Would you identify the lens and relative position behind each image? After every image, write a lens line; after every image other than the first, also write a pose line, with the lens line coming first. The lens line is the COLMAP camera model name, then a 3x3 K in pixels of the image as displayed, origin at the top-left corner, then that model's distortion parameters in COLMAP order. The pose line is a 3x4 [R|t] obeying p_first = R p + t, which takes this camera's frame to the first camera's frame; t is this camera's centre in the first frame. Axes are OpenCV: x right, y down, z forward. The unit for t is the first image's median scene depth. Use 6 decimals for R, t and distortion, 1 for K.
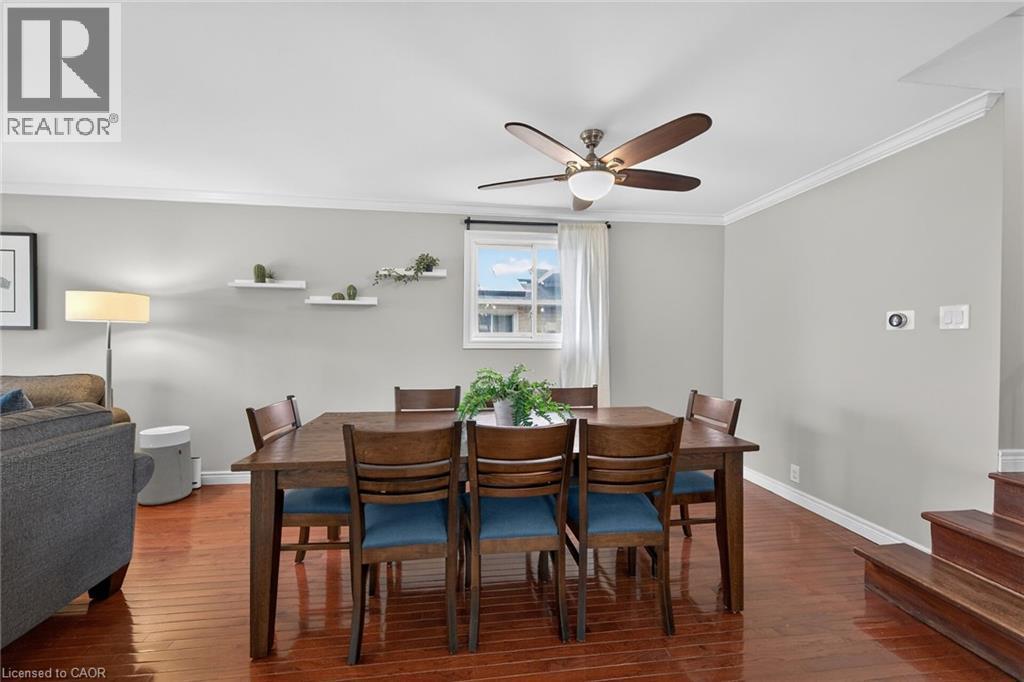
lens RADIAL K [[399.5, 0, 526.3], [0, 399.5, 337.3], [0, 0, 1]] dist [0.000093, -0.000057]
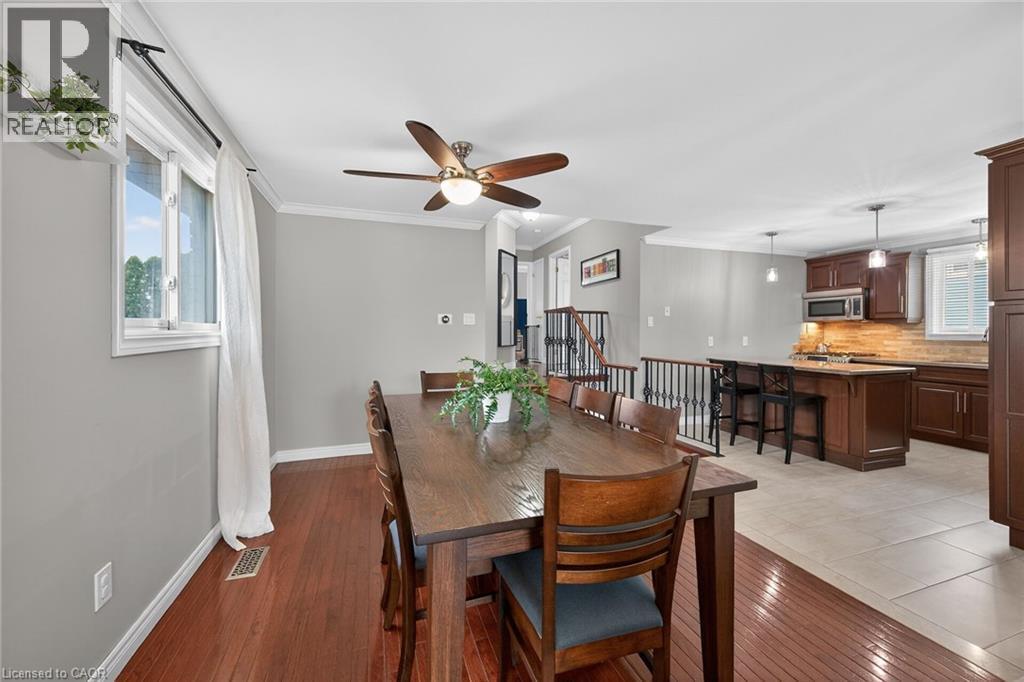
lens RADIAL K [[405.4, 0, 503.5], [0, 405.4, 334.2], [0, 0, 1]] dist [-0.000195, -0.000179]
pose [[-0.181619, -0.011299, 0.983304, -0.641426], [-0.002976, 0.999936, 0.010940, 0.002248], [-0.983364, -0.000940, -0.181641, 0.741806]]
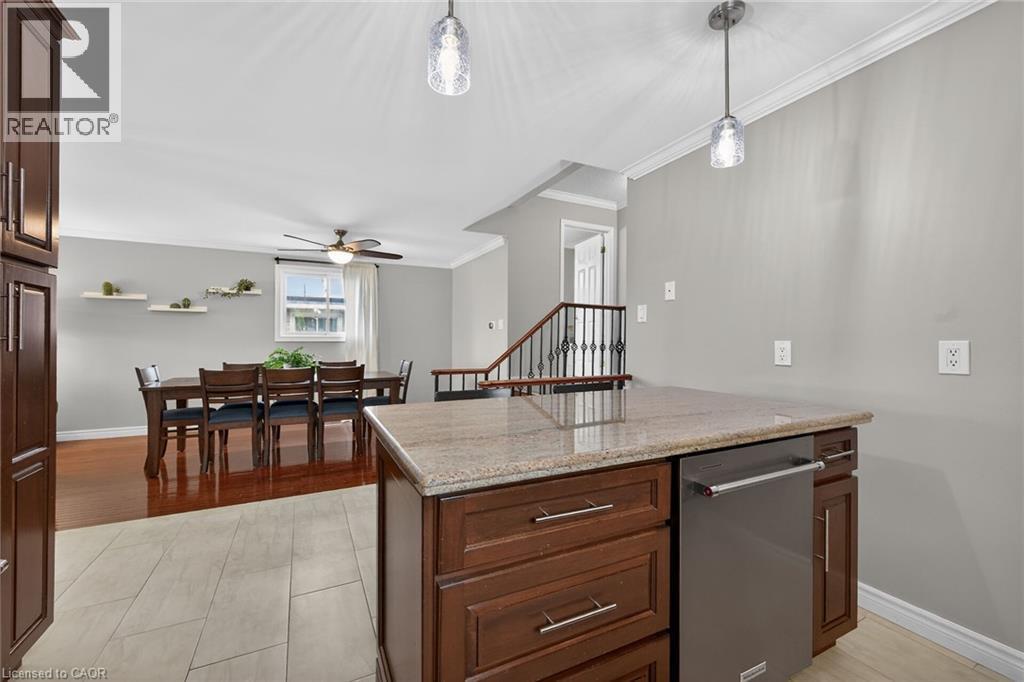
lens RADIAL K [[409.4, 0, 525.6], [0, 409.4, 338.3], [0, 0, 1]] dist [0.000489, -0.000239]
pose [[0.944389, -0.002681, 0.328821, 0.243639], [0.003716, 0.999990, -0.002519, 0.024595], [-0.328810, 0.003601, 0.944389, -0.826424]]
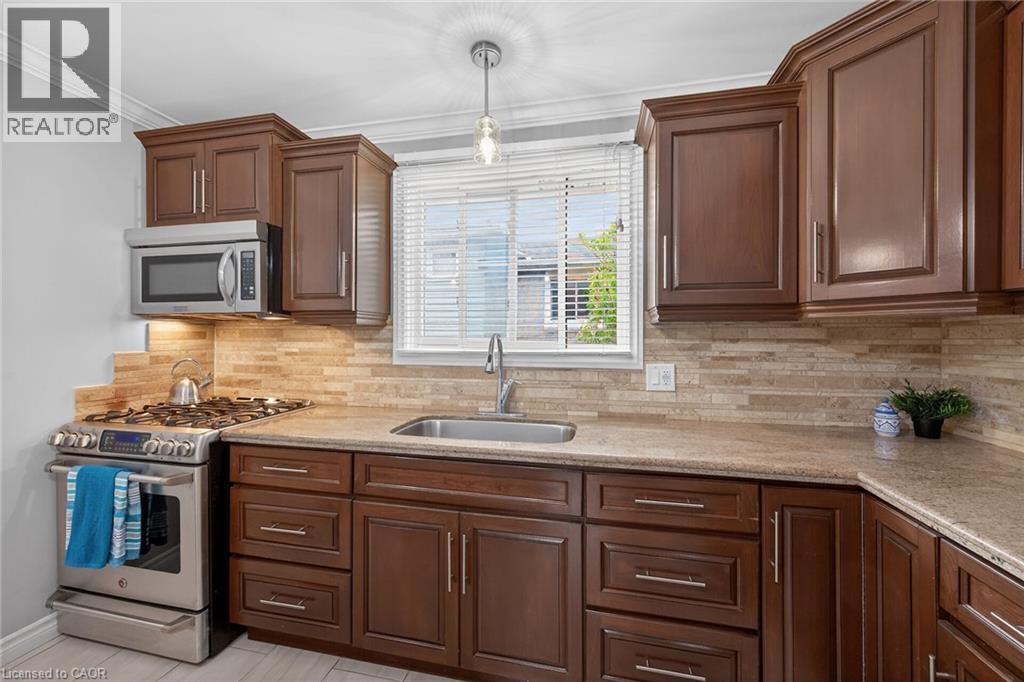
lens RADIAL K [[417.5, 0, 514.8], [0, 417.5, 337.0], [0, 0, 1]] dist [0.002954, 0.000253]
pose [[-0.937522, -0.007419, 0.347847, 0.143952], [-0.008241, 0.999966, -0.000882, -0.010996], [-0.347829, -0.003694, -0.937551, -0.522558]]
